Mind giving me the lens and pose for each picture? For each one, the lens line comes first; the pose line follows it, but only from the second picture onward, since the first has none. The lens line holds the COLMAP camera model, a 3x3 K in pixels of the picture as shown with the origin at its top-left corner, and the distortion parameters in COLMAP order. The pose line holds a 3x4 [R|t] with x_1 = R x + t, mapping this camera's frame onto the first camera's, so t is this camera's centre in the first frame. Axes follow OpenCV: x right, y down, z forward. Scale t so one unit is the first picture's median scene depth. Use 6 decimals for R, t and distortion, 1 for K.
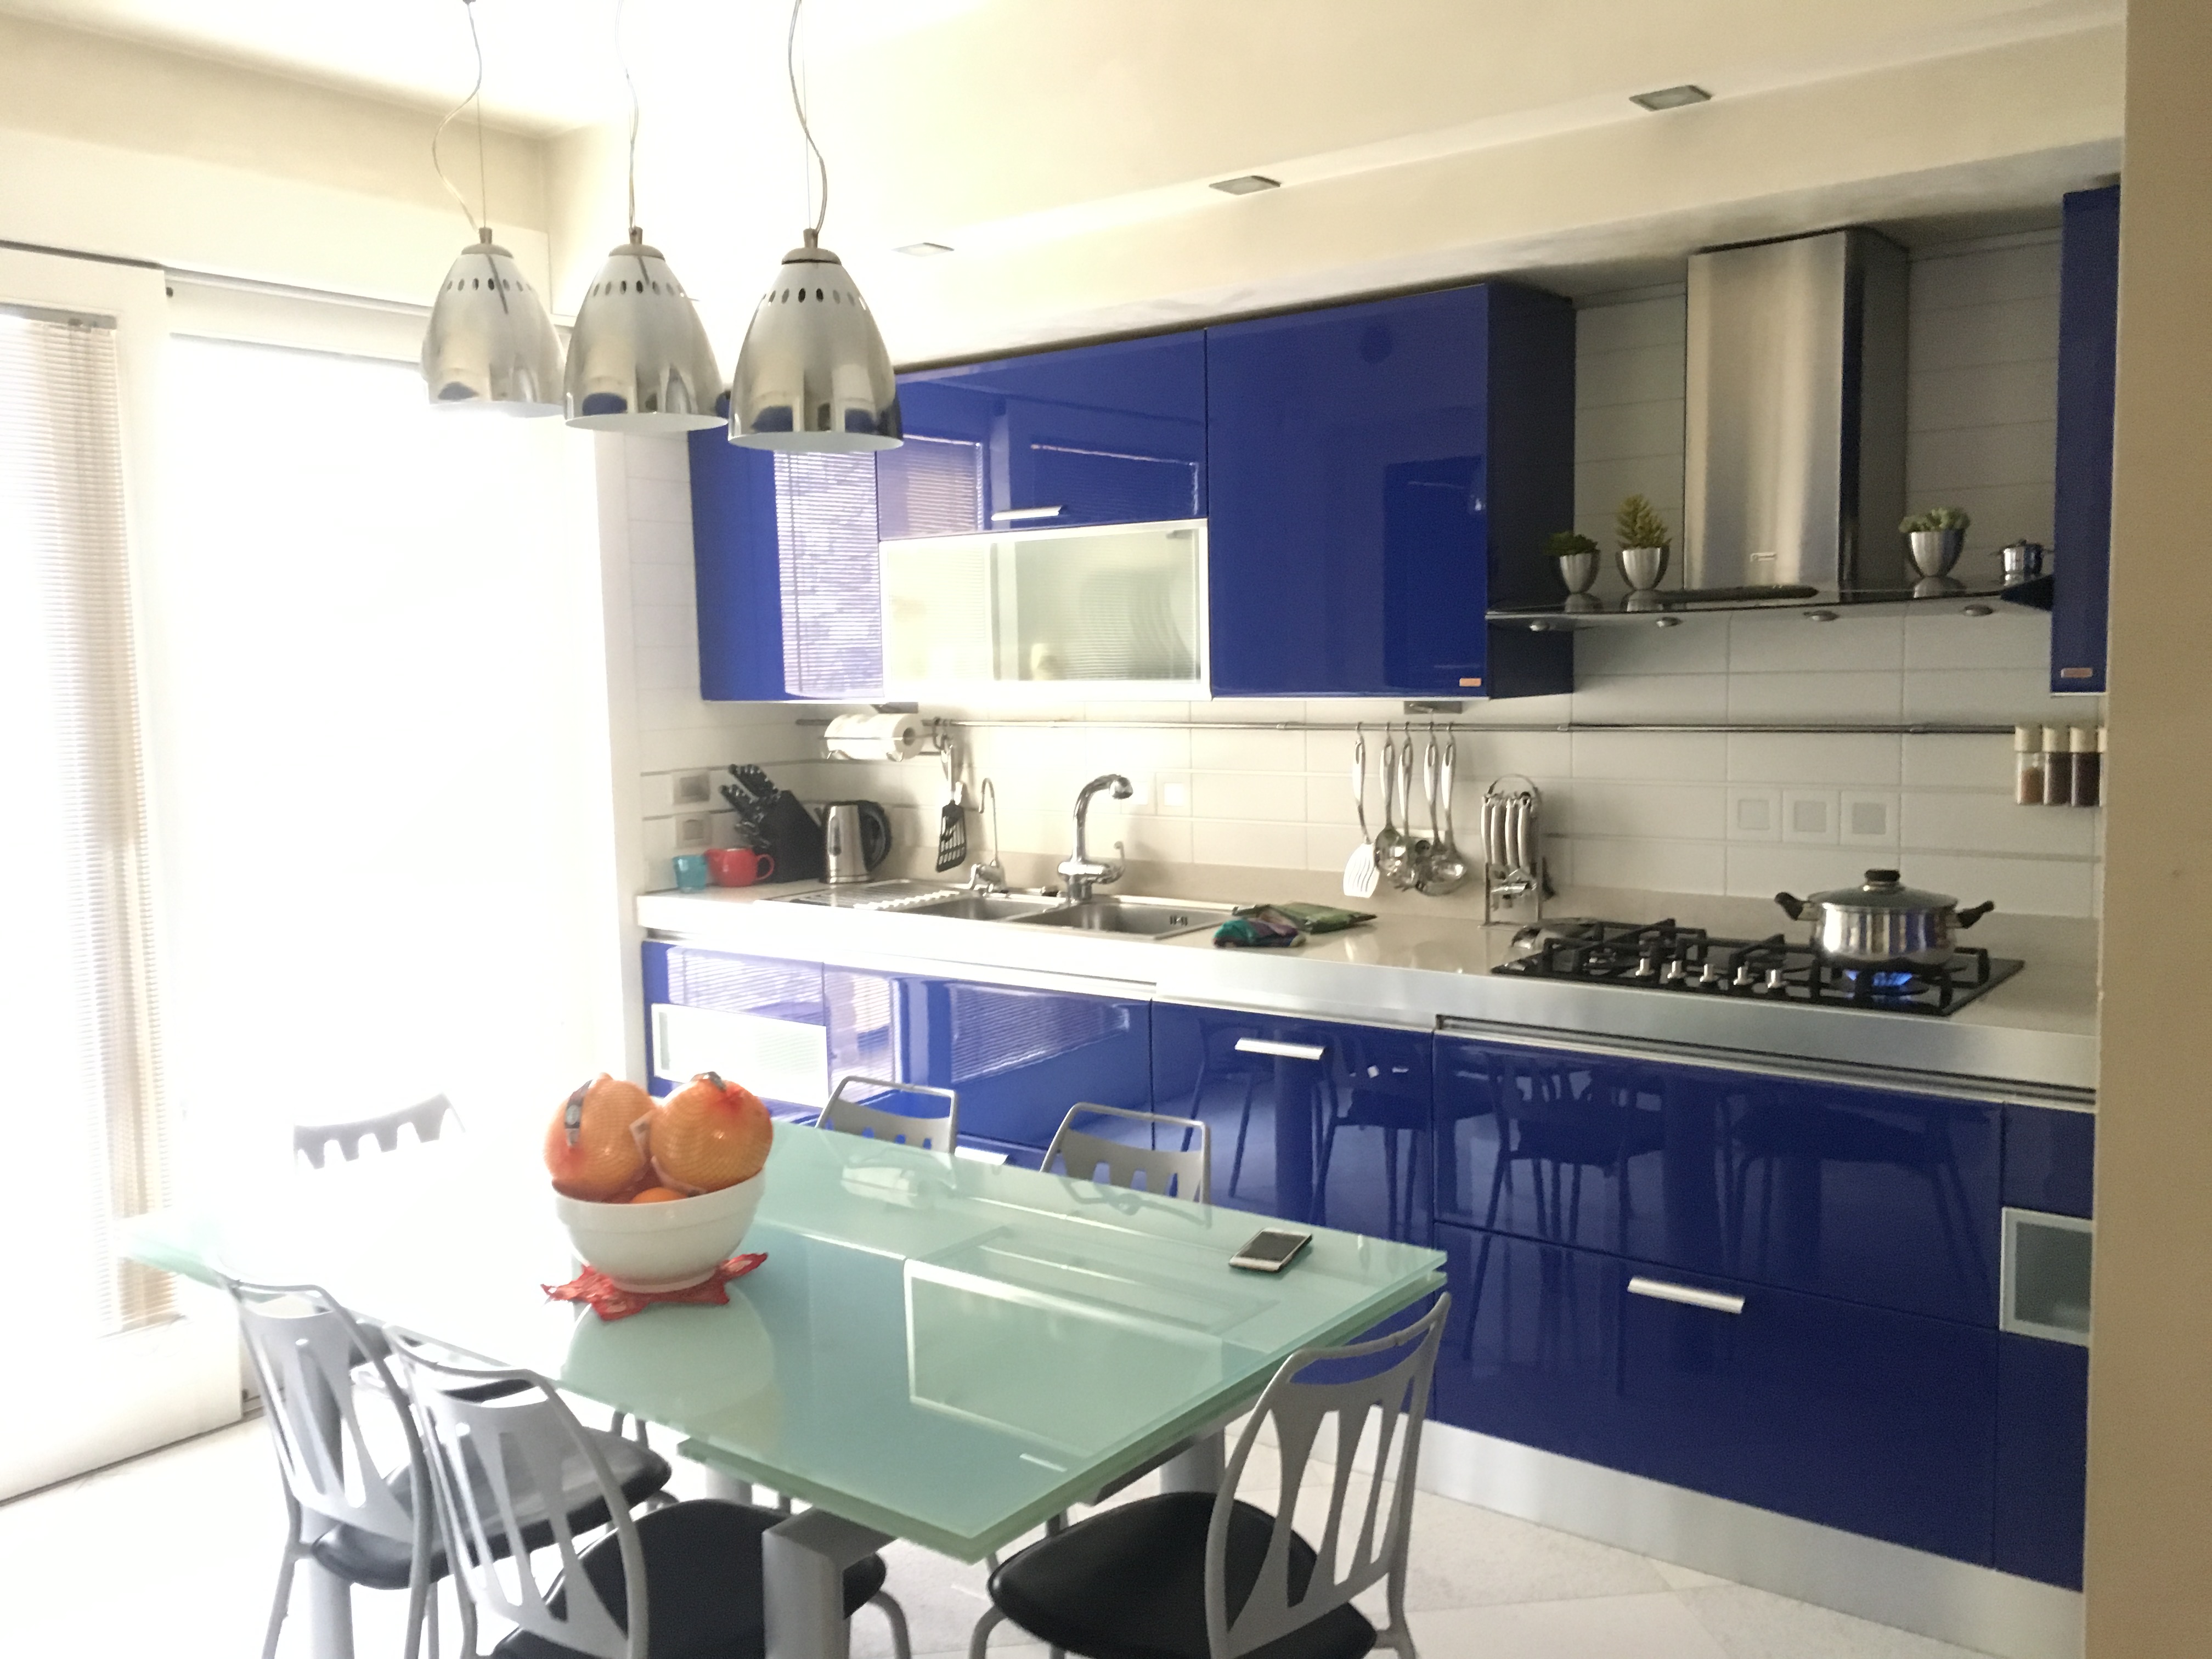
lens RADIAL K [[1831.1, 0, 1106.0], [0, 1831.1, 829.5], [0, 0, 1]] dist [-0.000082, -0.001565]
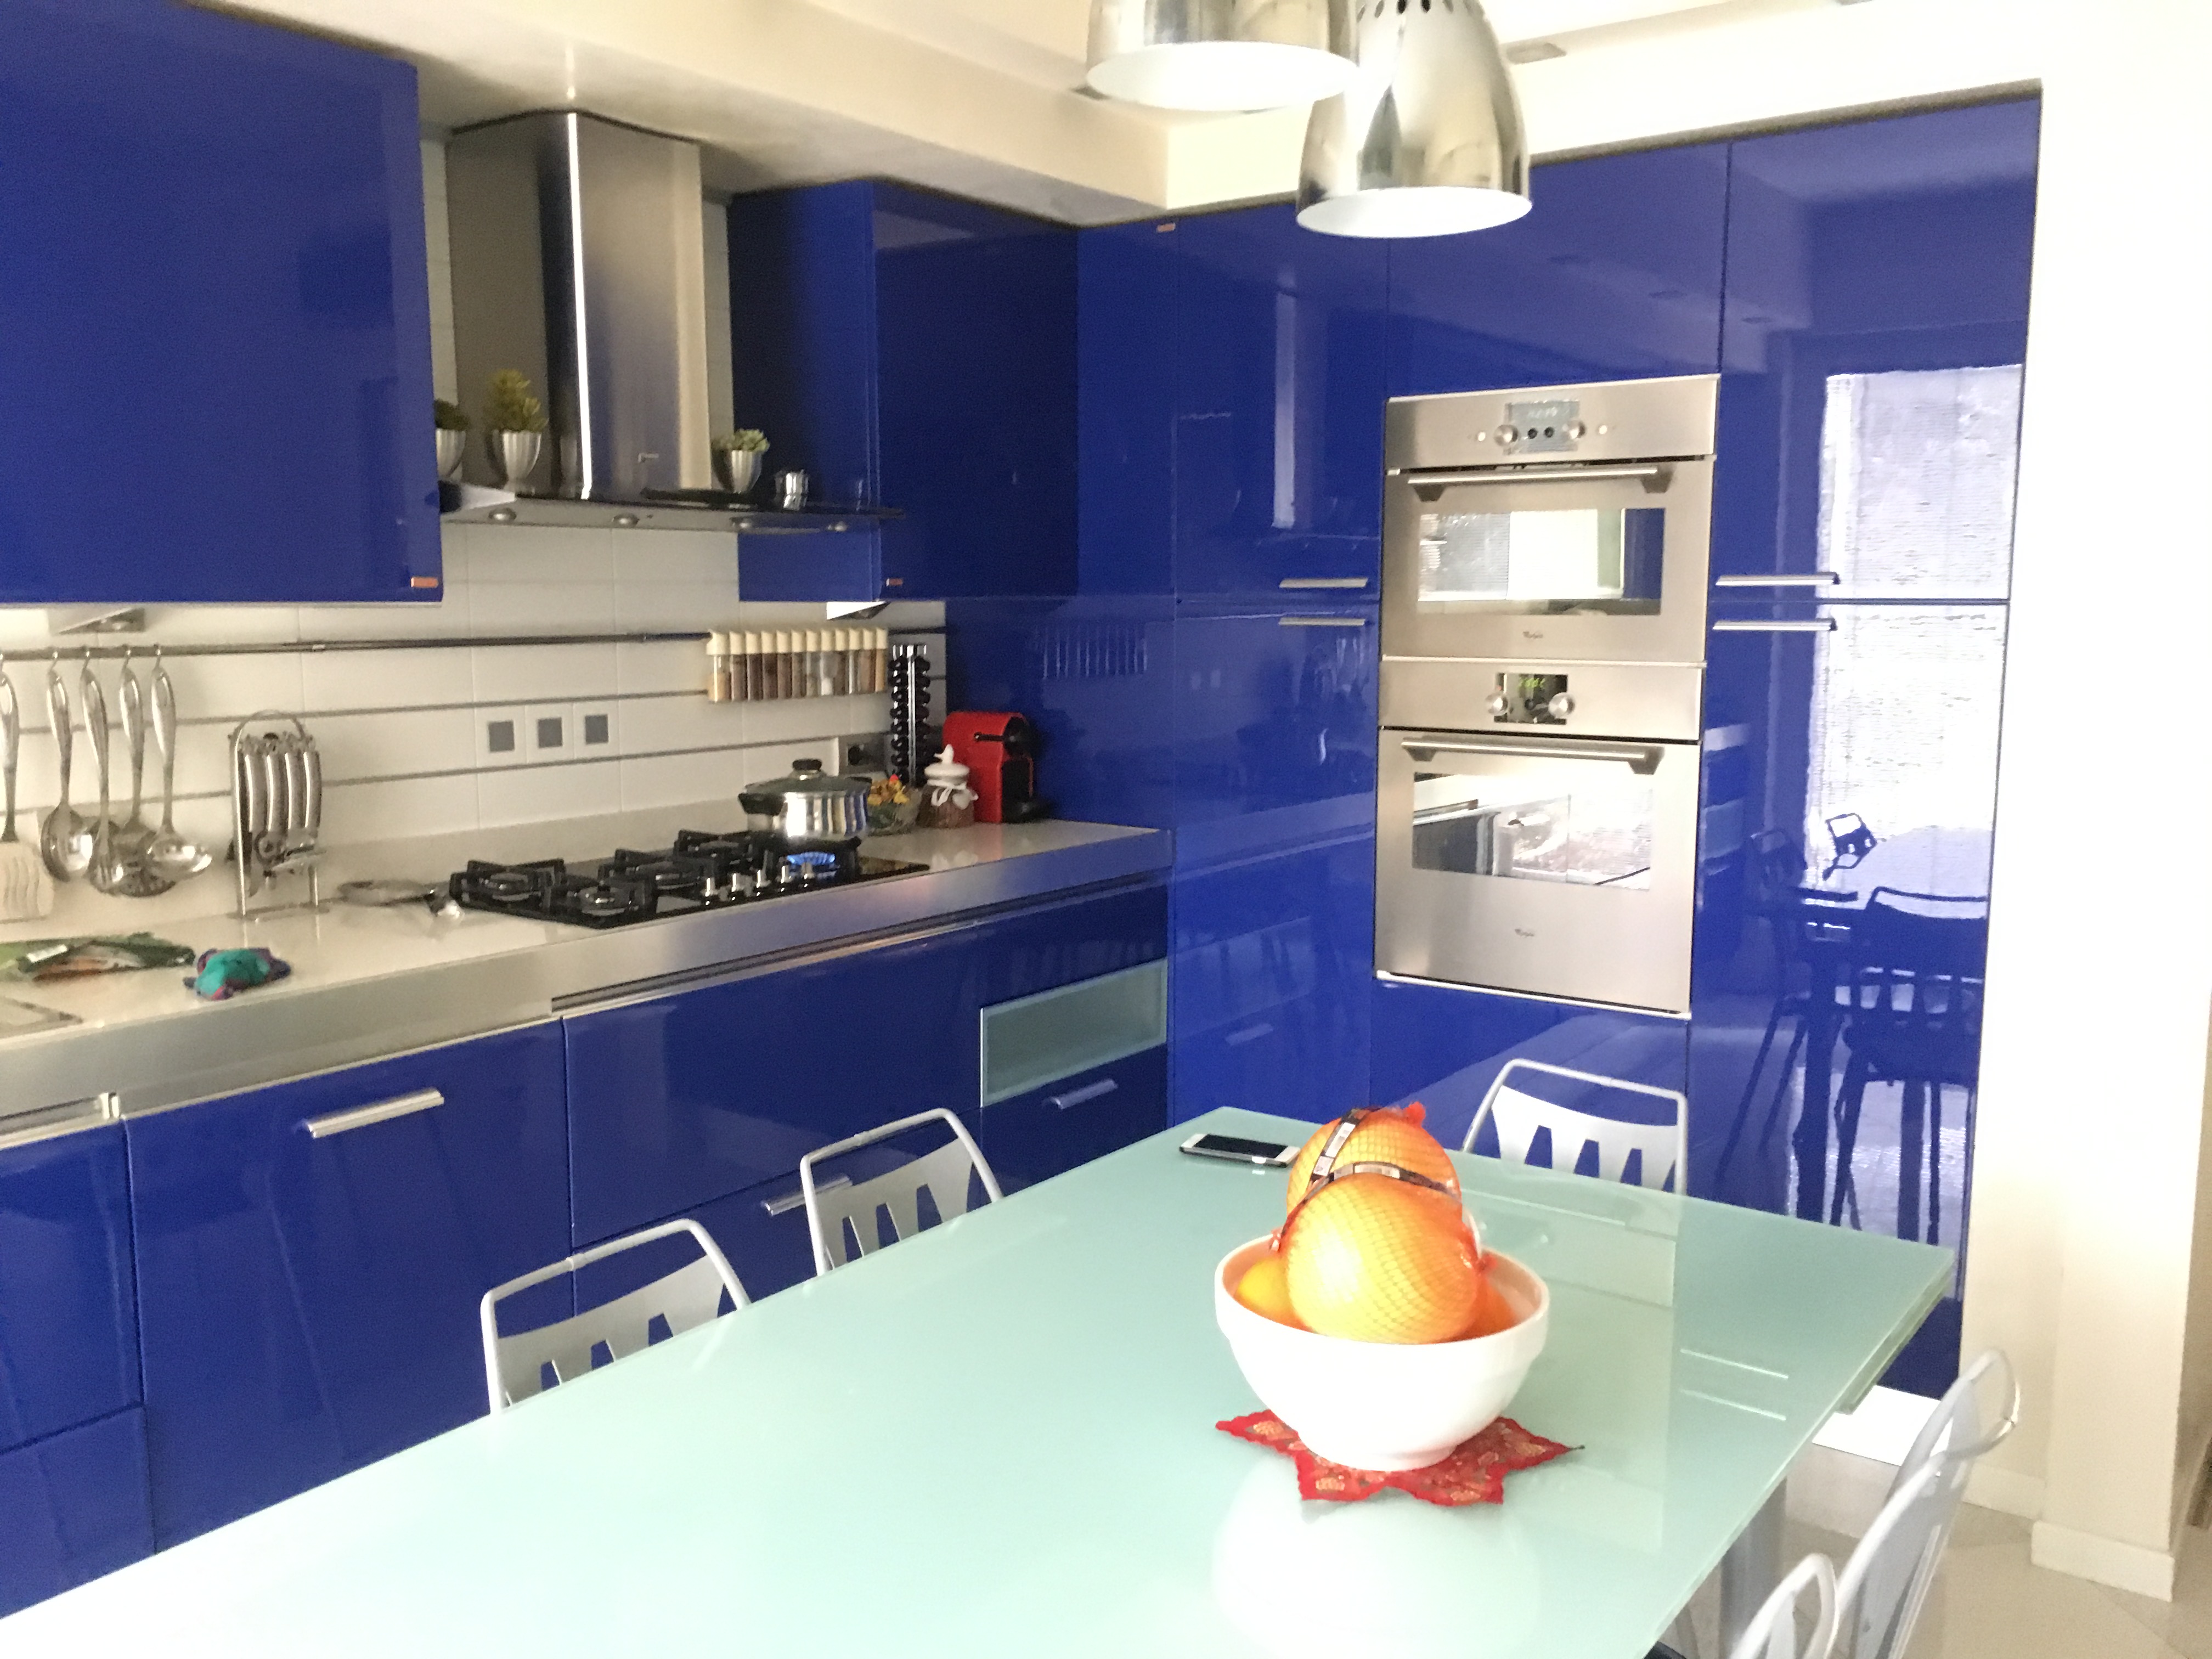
lens RADIAL K [[1857.8, 0, 1106.0], [0, 1857.8, 829.5], [0, 0, 1]] dist [-0.002560, -0.054029]
pose [[-0.032607, -0.106986, 0.993726, -0.648390], [0.093051, 0.989611, 0.109596, -0.039371], [-0.995127, 0.096041, -0.022313, 0.801454]]
